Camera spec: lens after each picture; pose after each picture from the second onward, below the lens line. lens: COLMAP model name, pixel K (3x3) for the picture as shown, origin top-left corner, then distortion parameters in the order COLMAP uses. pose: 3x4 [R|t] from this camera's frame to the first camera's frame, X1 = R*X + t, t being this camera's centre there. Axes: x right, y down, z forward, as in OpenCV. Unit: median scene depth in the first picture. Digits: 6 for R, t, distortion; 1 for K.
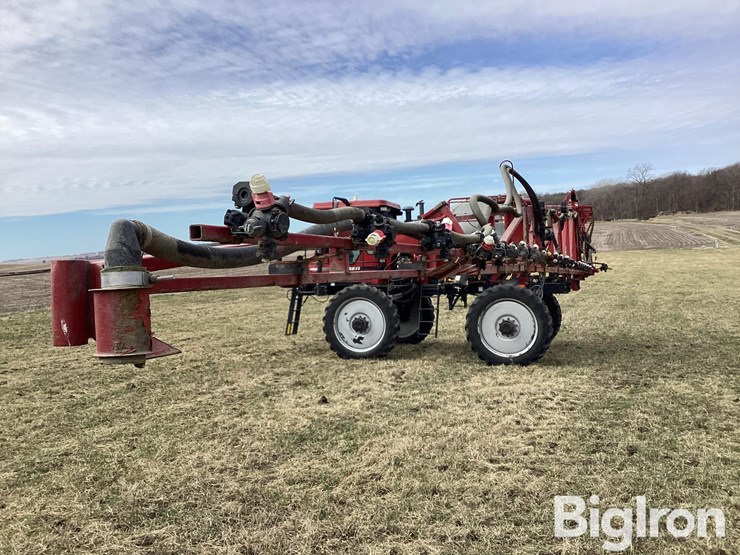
lens RADIAL K [[642.4, 0, 337.7], [0, 642.4, 274.7], [0, 0, 1]] dist [0.001010, -0.009985]
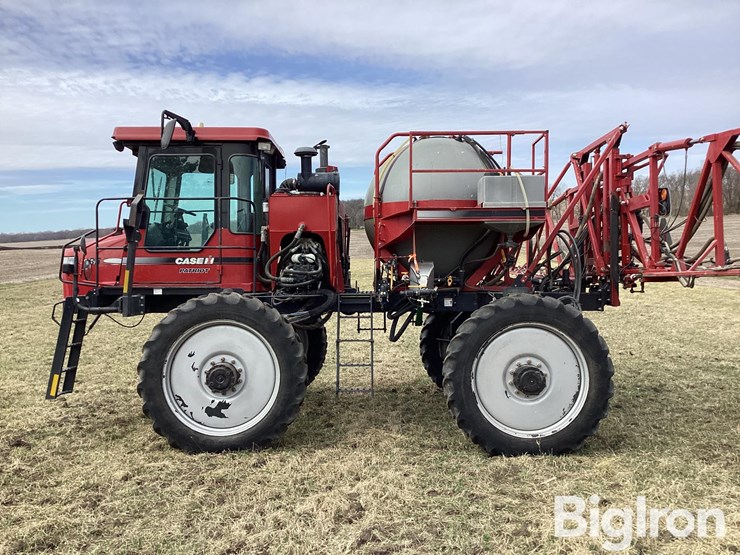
lens RADIAL K [[661.6, 0, 370.0], [0, 661.6, 277.5], [0, 0, 1]] dist [0.063415, -0.098856]
pose [[0.932738, 0.013697, 0.360295, -0.041165], [-0.013020, 0.999906, -0.004308, 0.004655], [-0.360320, -0.000673, 0.932828, 0.497933]]
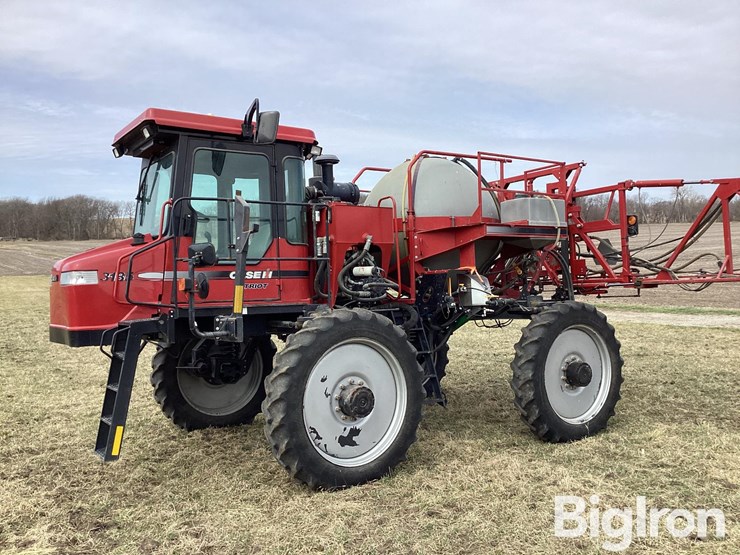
lens RADIAL K [[665.7, 0, 342.9], [0, 665.7, 279.8], [0, 0, 1]] dist [0.058116, -0.162790]
pose [[0.574549, 0.014041, 0.818350, -0.336208], [0.015886, 0.999473, -0.028302, 0.008592], [-0.818316, 0.029261, 0.574023, 0.739317]]
